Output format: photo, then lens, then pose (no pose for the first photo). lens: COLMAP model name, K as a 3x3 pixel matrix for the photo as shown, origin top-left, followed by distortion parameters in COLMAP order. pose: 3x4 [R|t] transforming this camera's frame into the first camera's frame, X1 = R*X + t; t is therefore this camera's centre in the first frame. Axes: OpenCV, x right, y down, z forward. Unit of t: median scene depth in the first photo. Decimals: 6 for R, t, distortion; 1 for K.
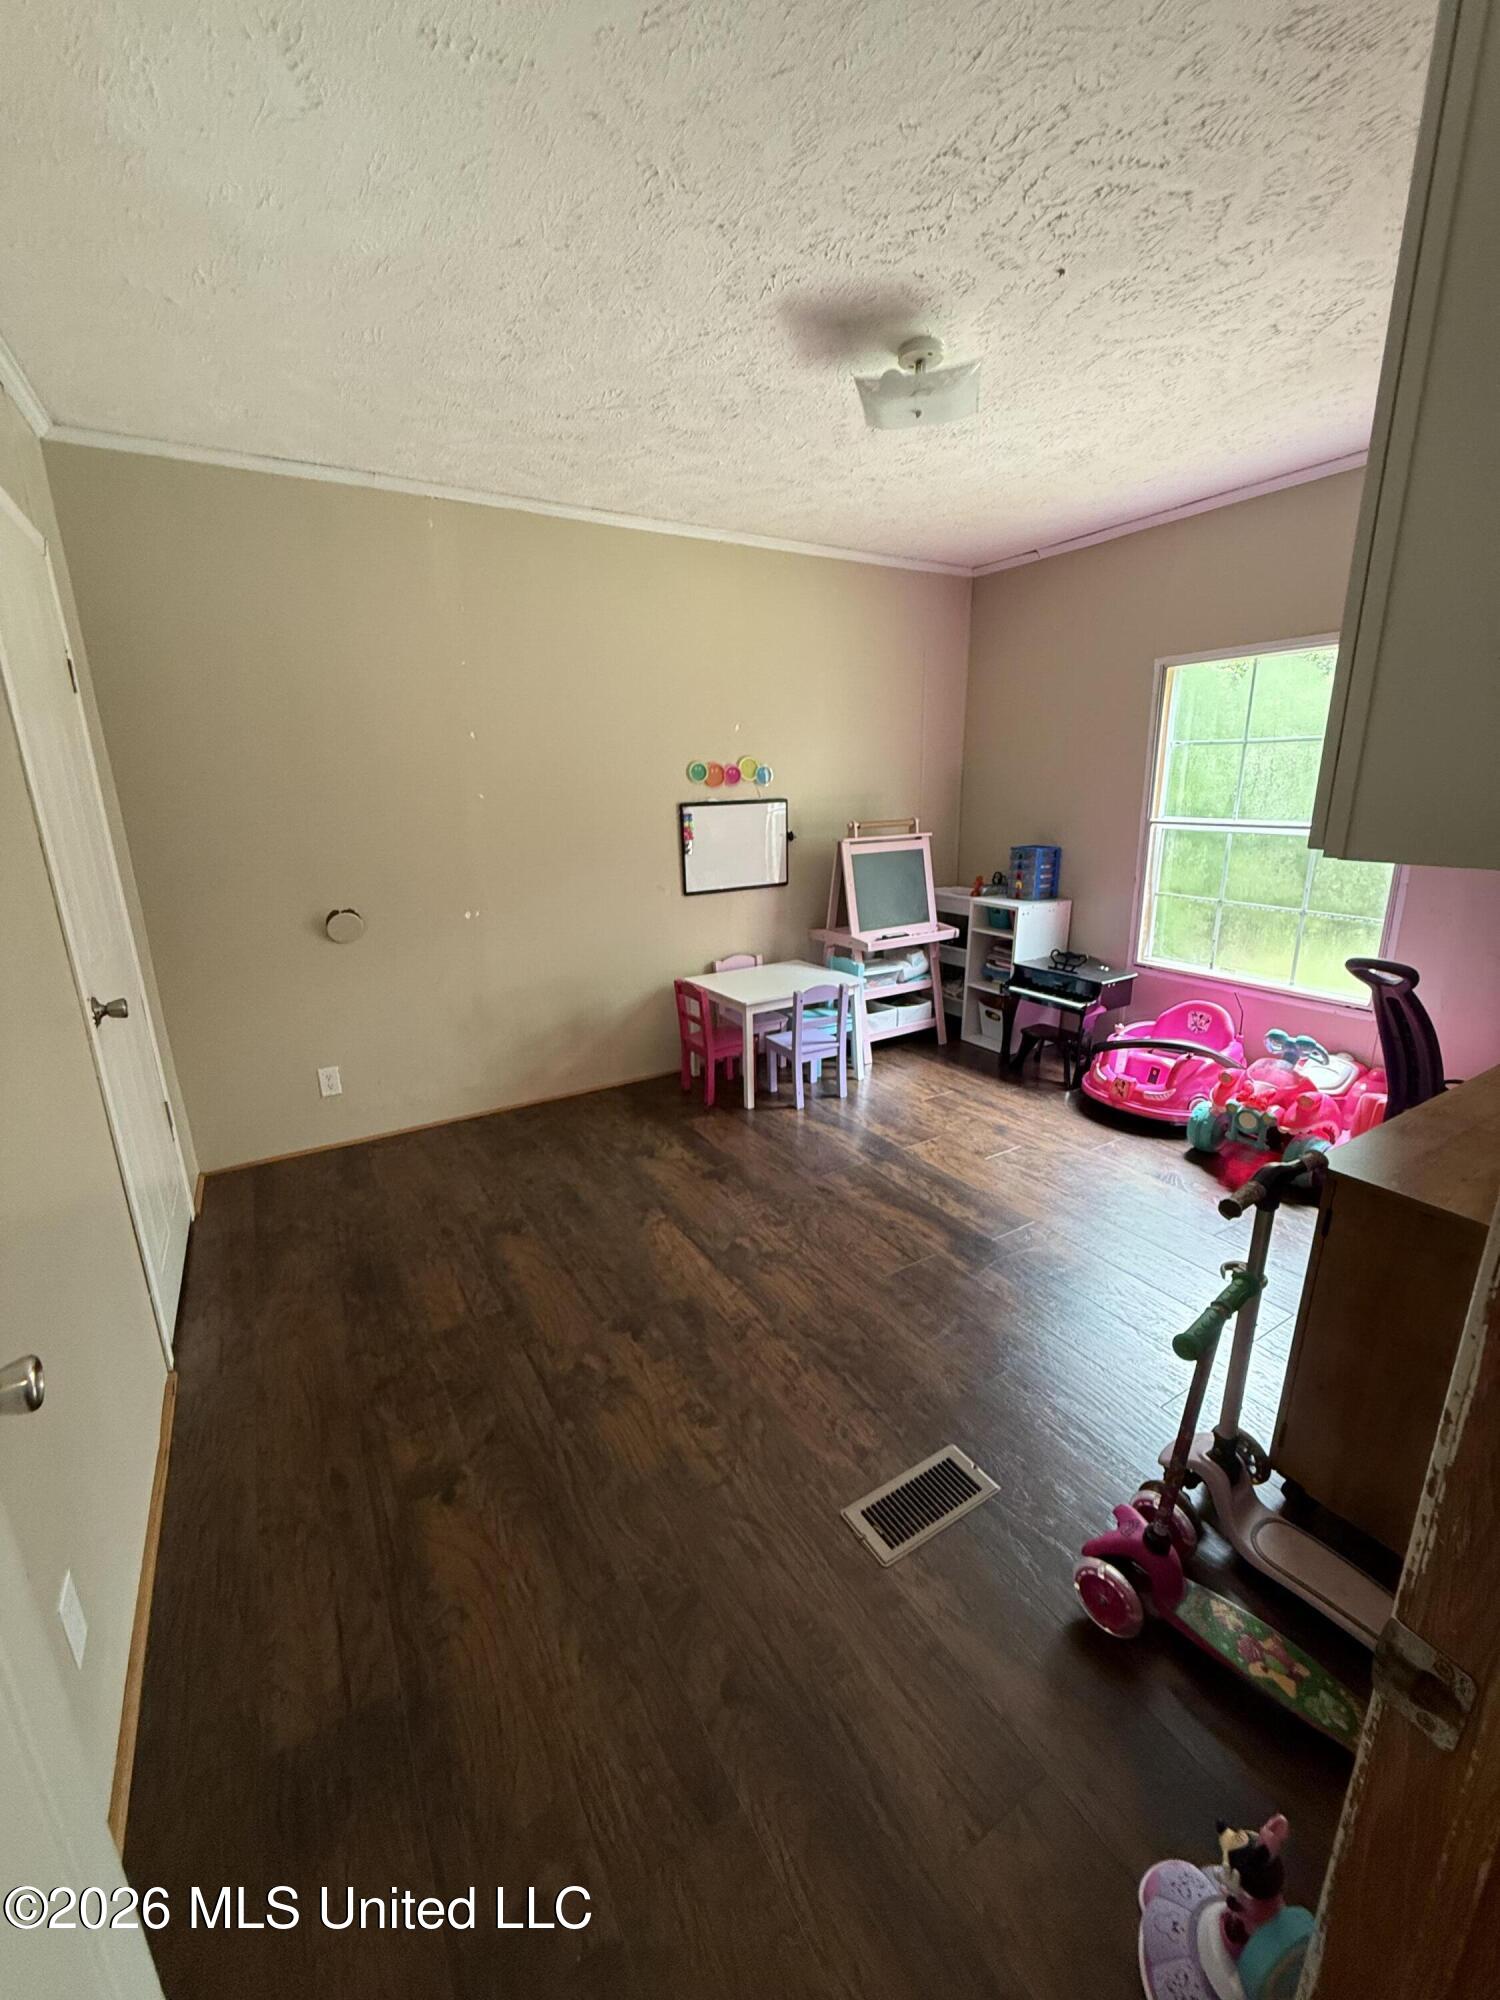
lens RADIAL K [[797.9, 0, 748.3], [0, 797.9, 995.5], [0, 0, 1]] dist [0.000916, 0.000911]
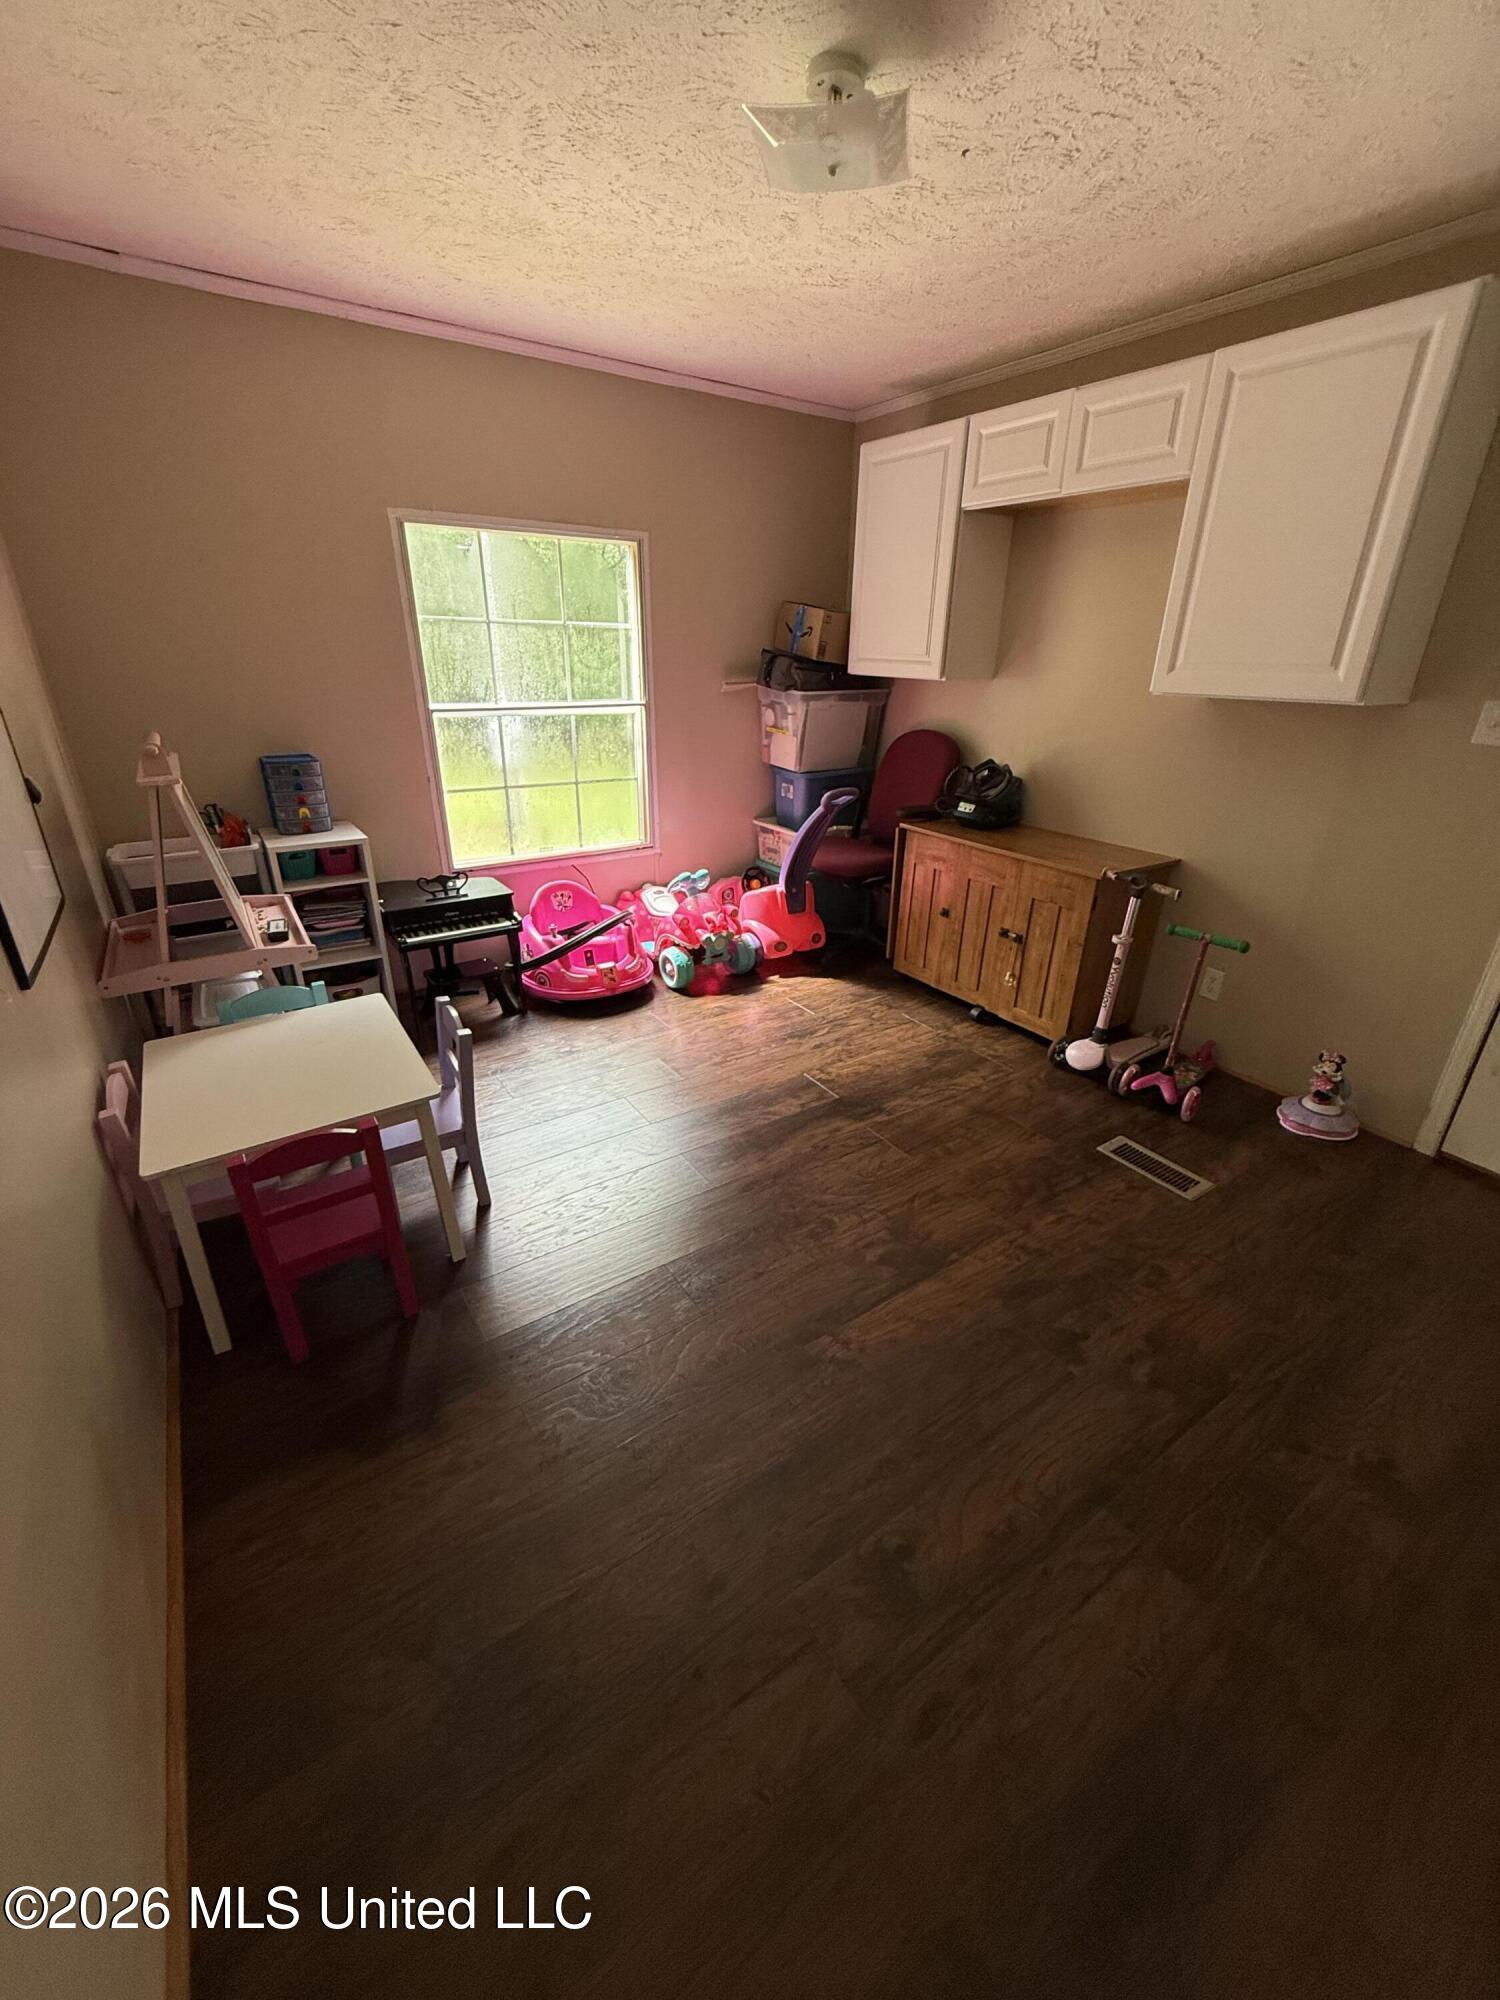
lens RADIAL K [[797.9, 0, 746.8], [0, 797.9, 996.6], [0, 0, 1]] dist [0.000916, 0.000911]
pose [[-0.043645, -0.385363, 0.921732, -0.664376], [0.245988, 0.890062, 0.383770, -0.280282], [-0.968290, 0.243485, 0.055948, 1.024430]]
